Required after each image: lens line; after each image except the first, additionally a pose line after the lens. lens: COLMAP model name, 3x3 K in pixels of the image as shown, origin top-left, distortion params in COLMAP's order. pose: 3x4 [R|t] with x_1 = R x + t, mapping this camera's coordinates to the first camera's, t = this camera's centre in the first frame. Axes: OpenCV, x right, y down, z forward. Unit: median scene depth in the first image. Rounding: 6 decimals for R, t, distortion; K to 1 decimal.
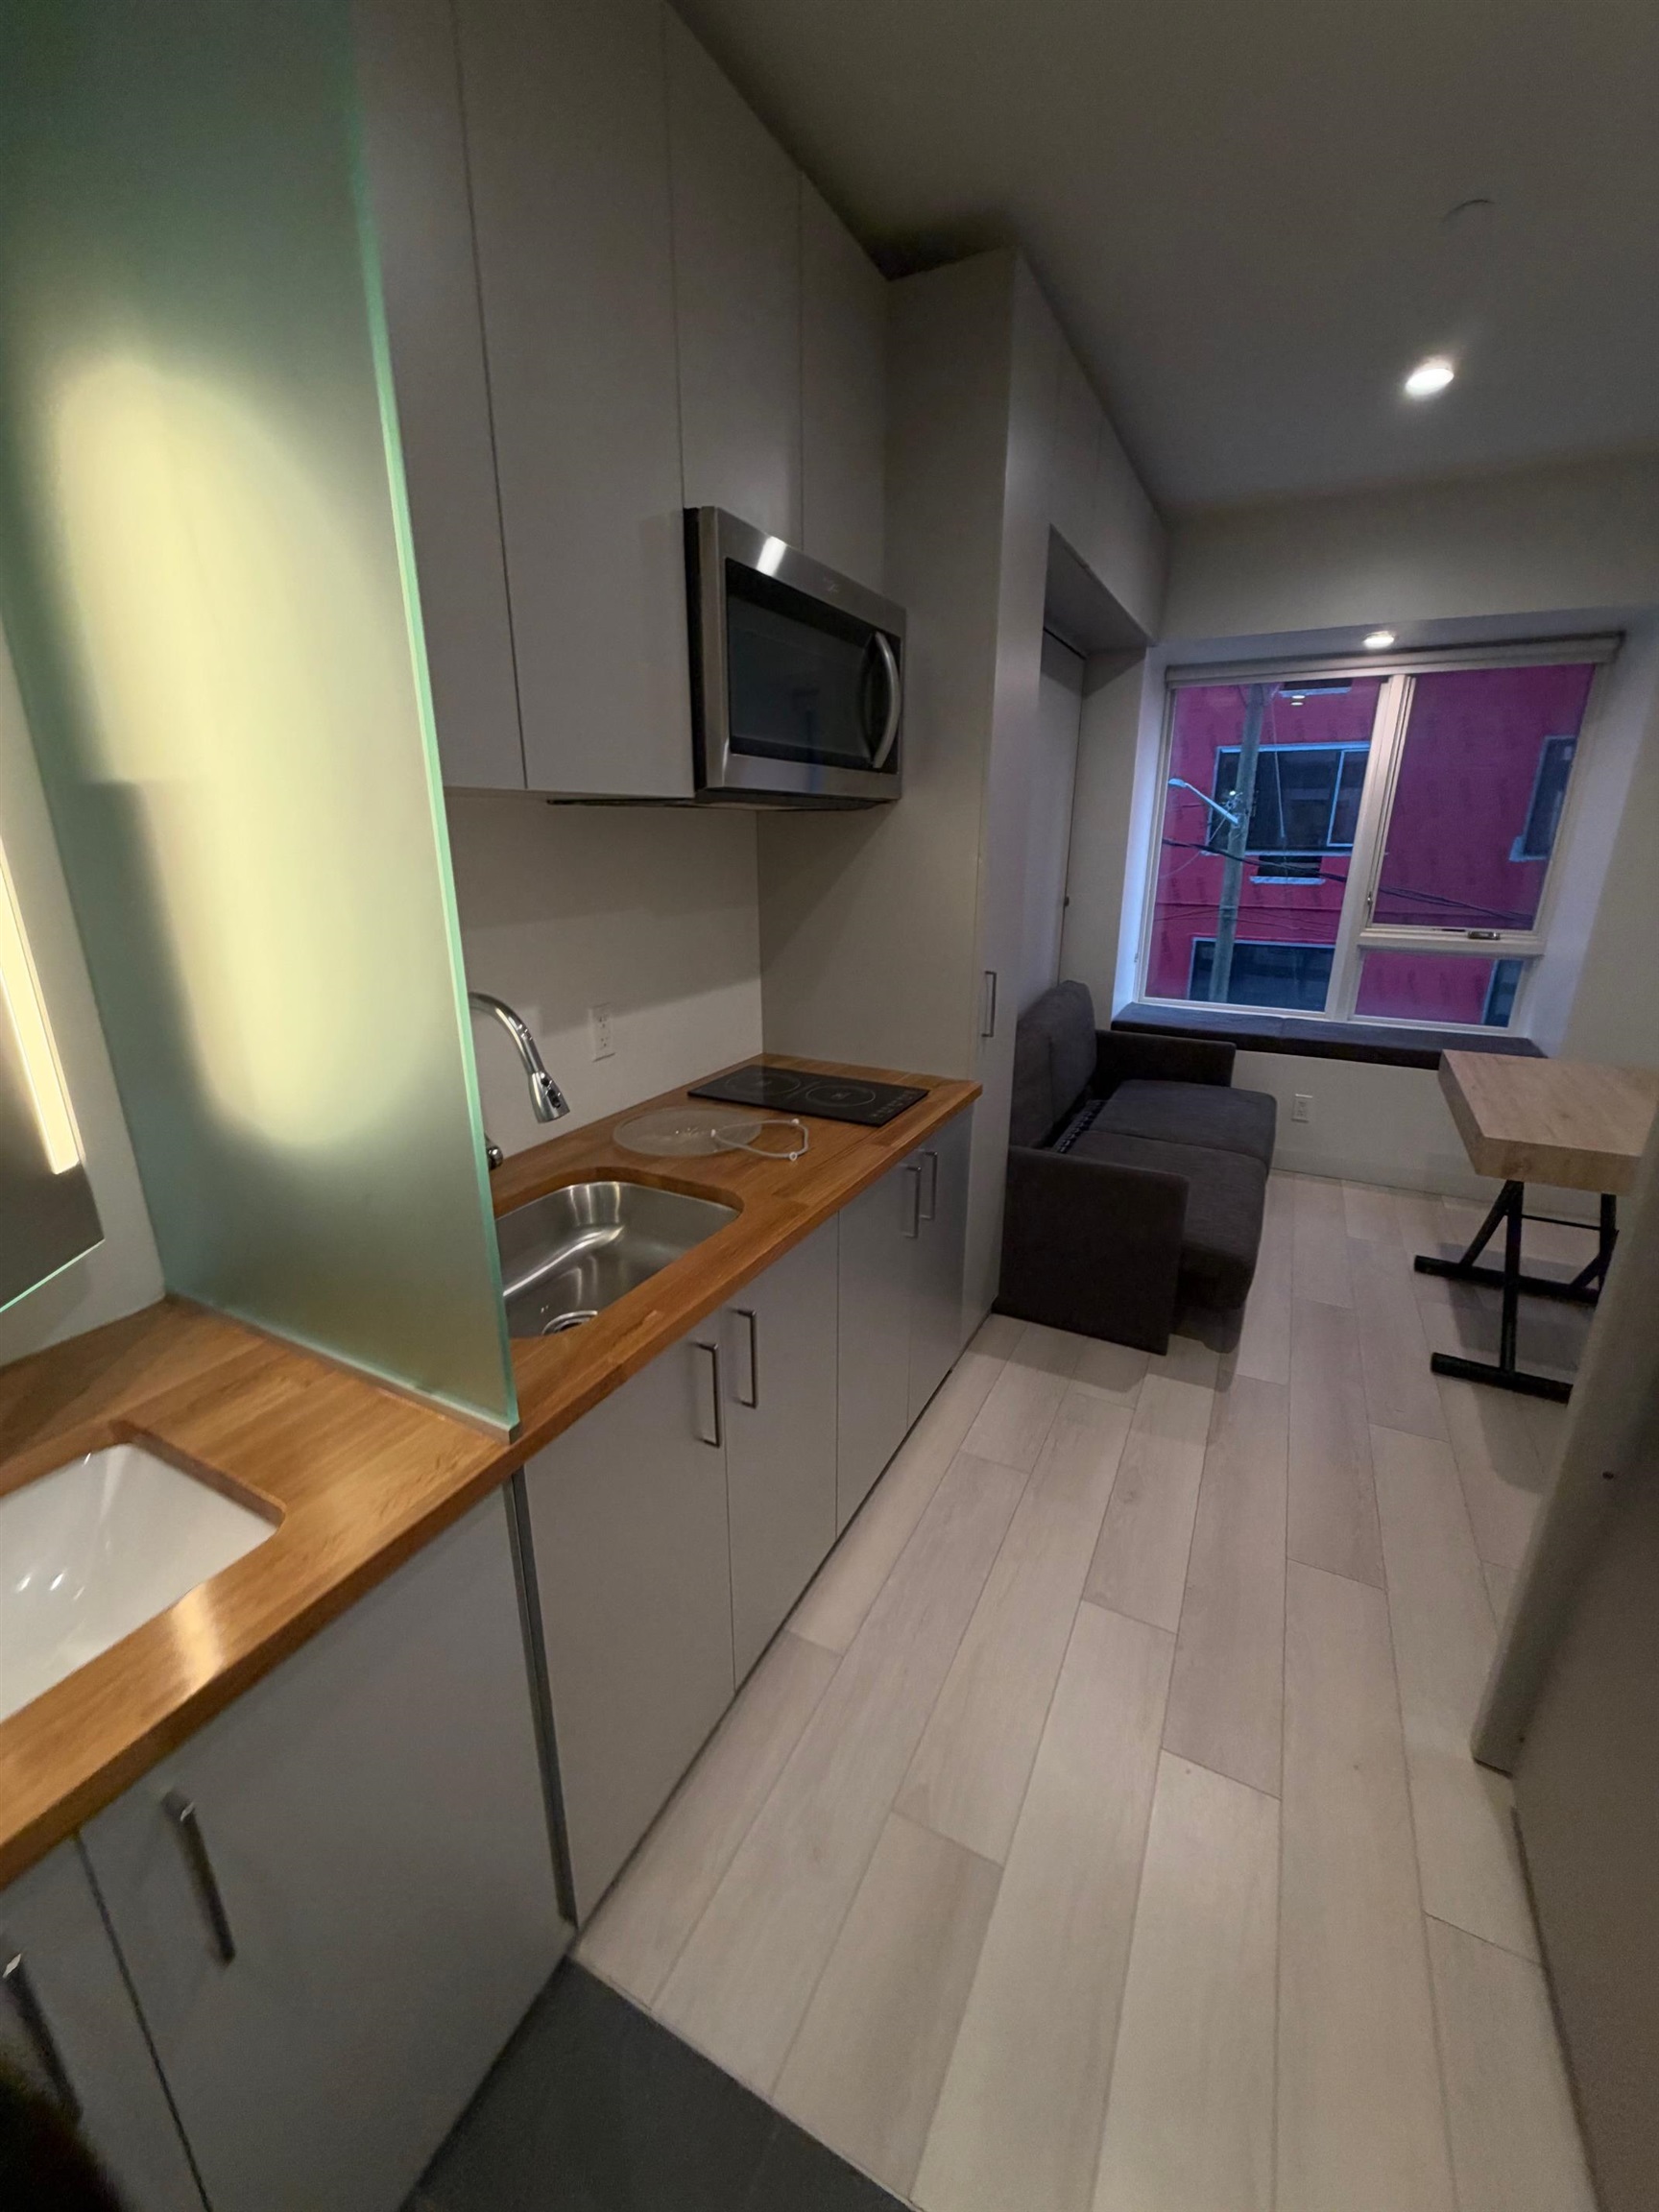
lens RADIAL K [[878.6, 0, 832.8], [0, 878.6, 1099.2], [0, 0, 1]] dist [0.000407, -0.000217]
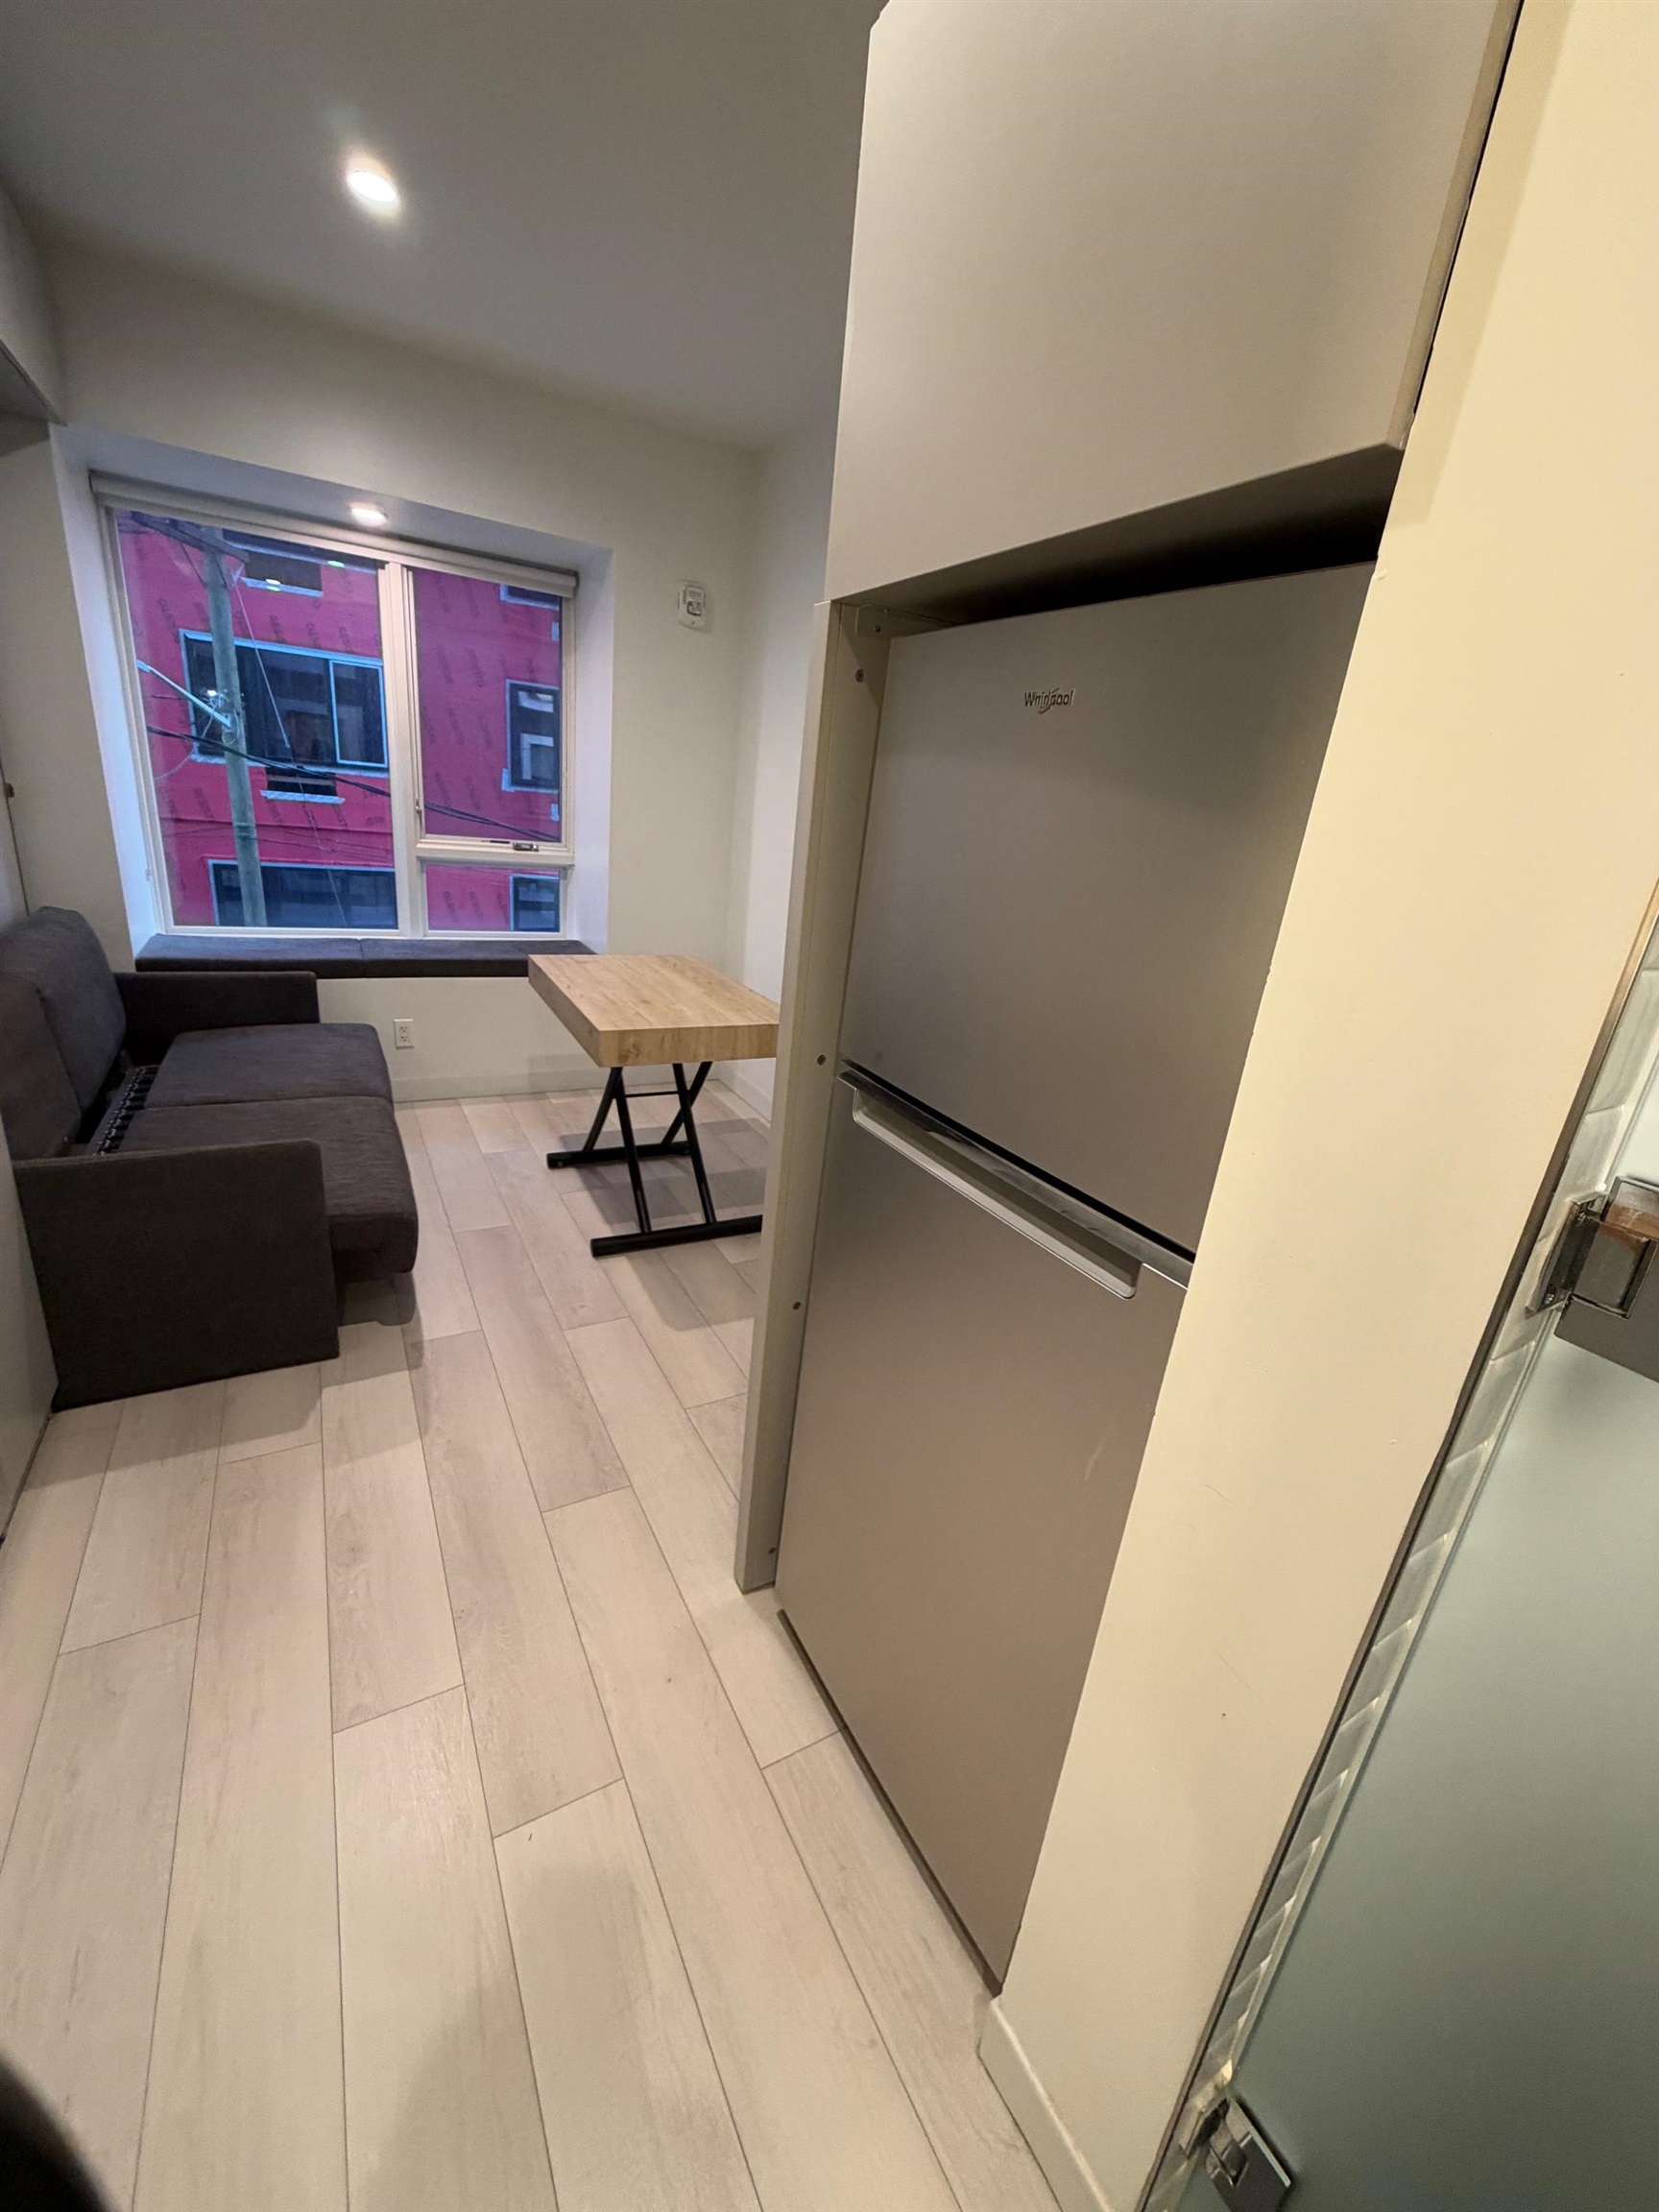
lens RADIAL K [[878.6, 0, 827.2], [0, 878.6, 1098.2], [0, 0, 1]] dist [0.000407, -0.000217]
pose [[0.552355, -0.218620, 0.804431, 0.018590], [0.154051, 0.975147, 0.159238, -0.002295], [-0.819251, 0.035967, 0.572306, 0.113119]]
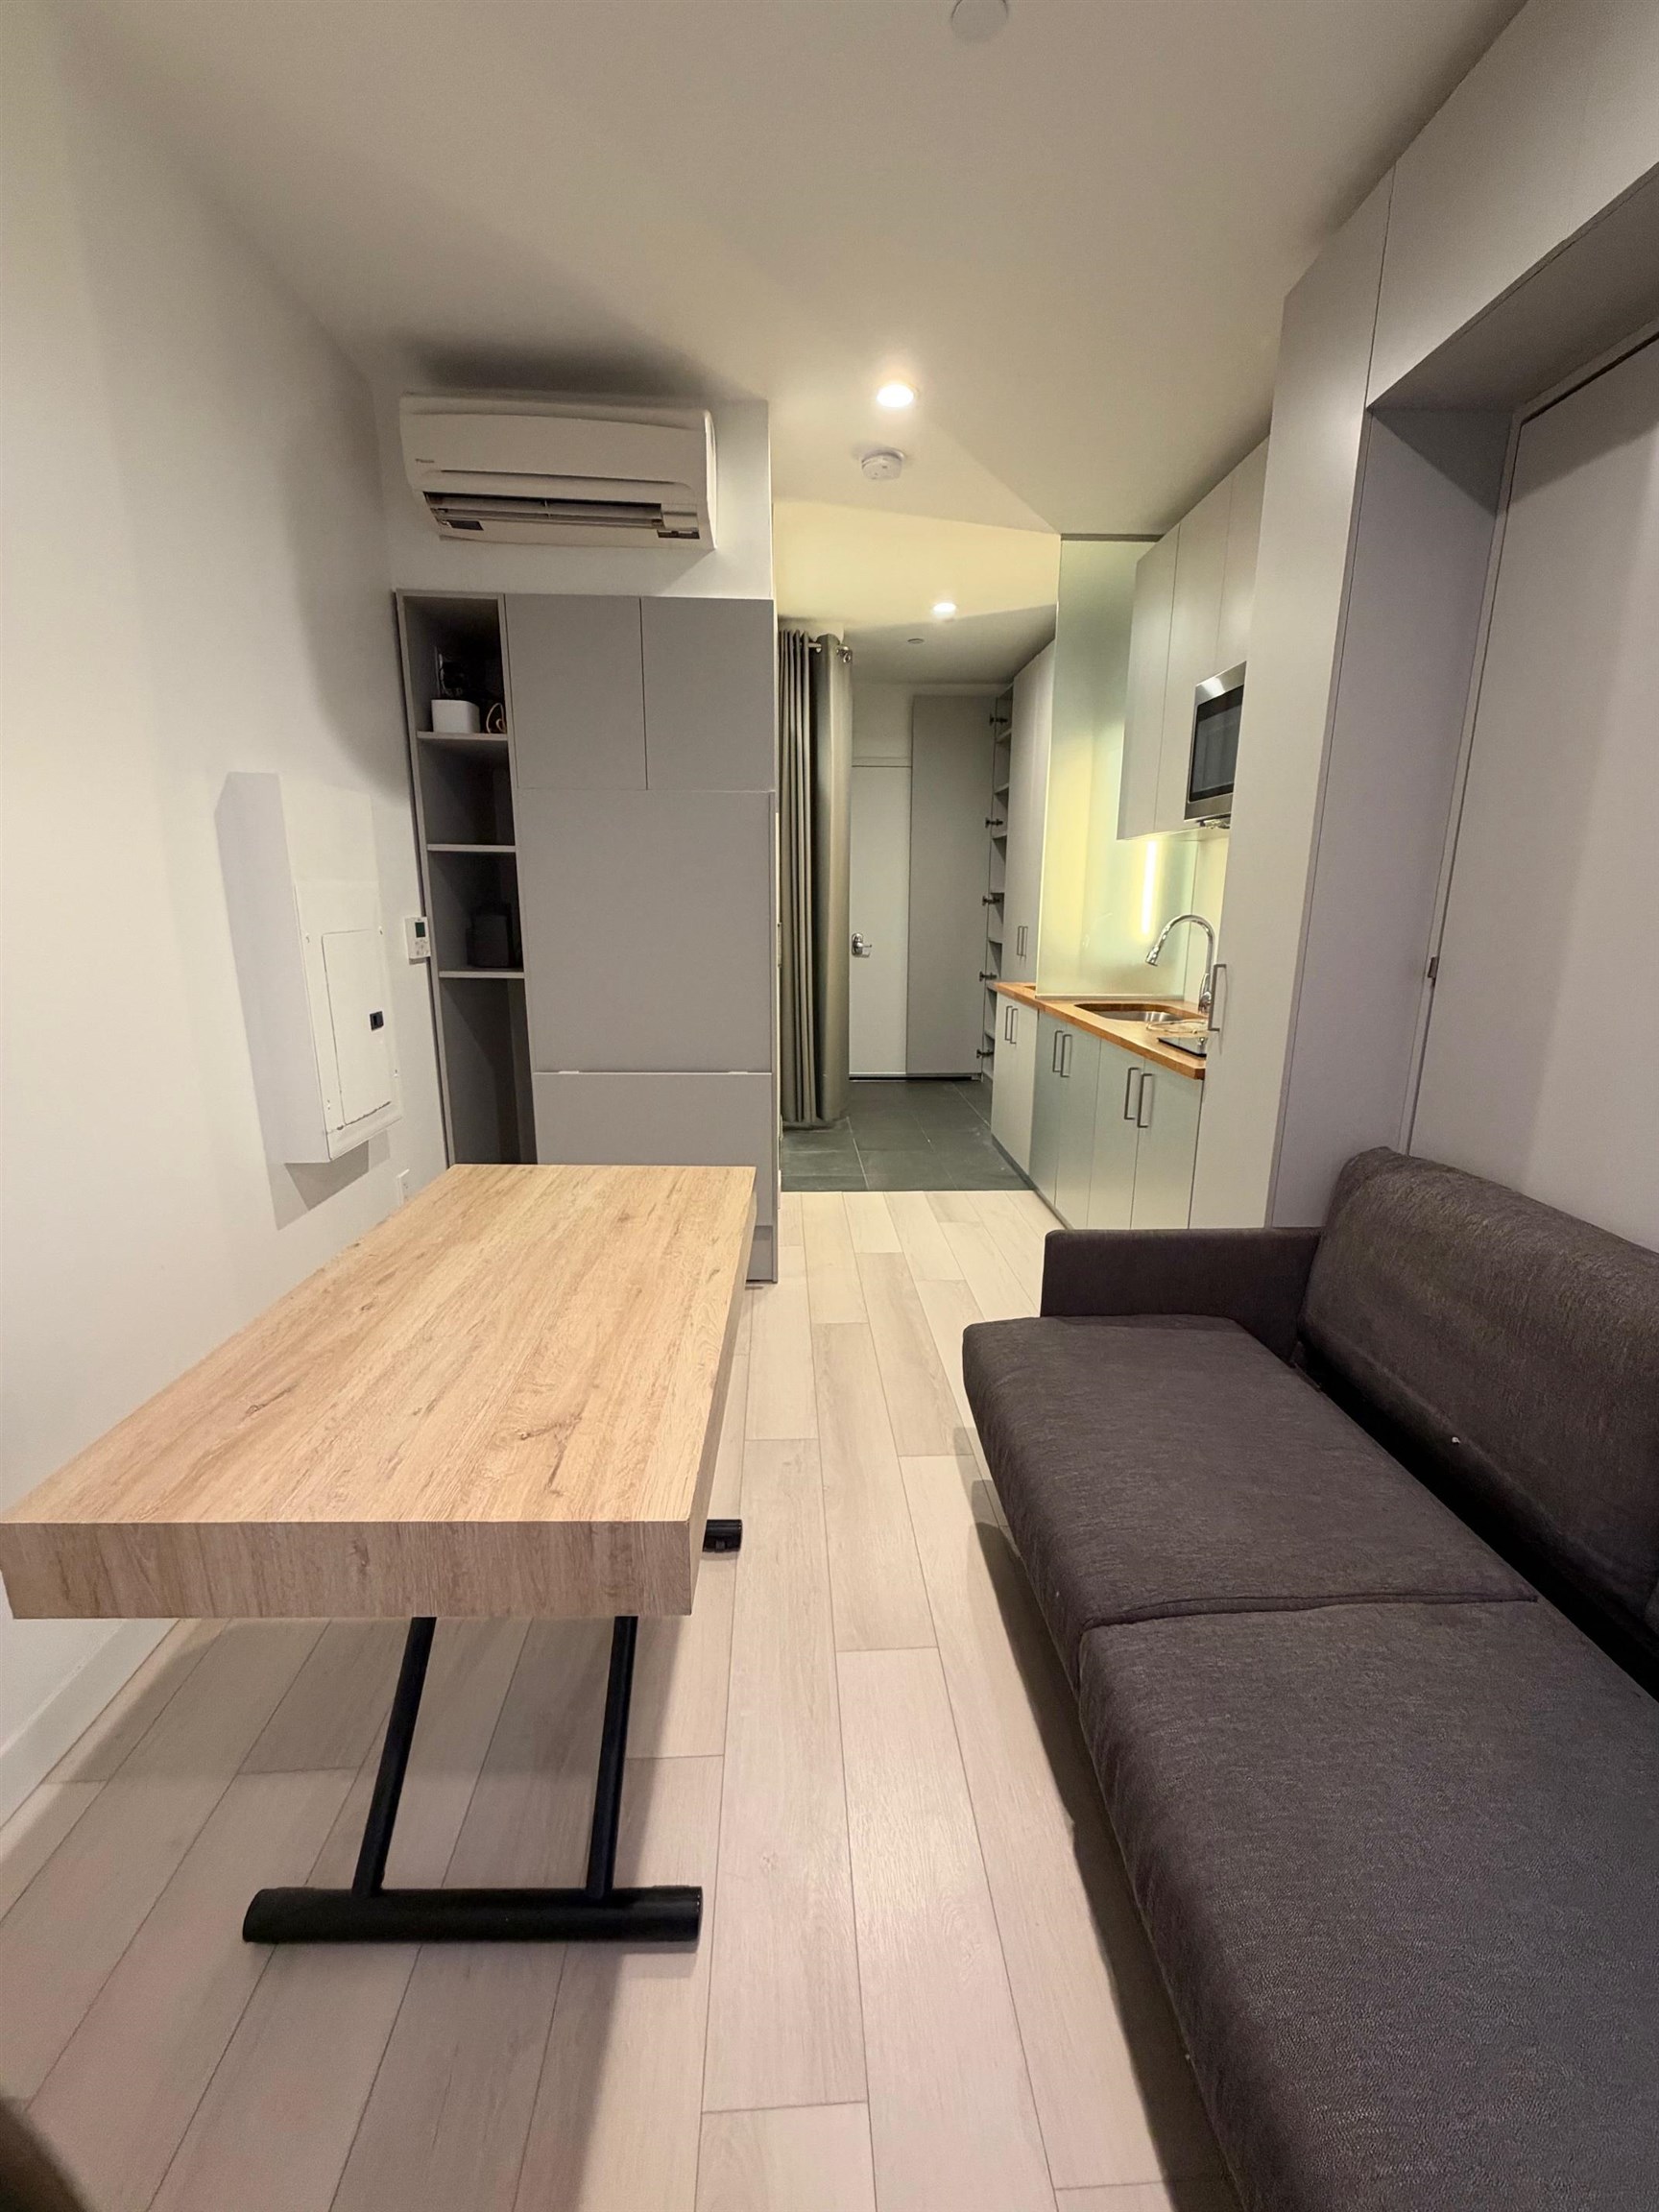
lens RADIAL K [[878.6, 0, 828.0], [0, 878.6, 1099.3], [0, 0, 1]] dist [0.000407, -0.000217]
pose [[-0.865337, 0.104679, -0.490137, 0.687529], [-0.156770, 0.872340, 0.463083, -0.259432], [0.476041, 0.477562, -0.738457, 1.025149]]
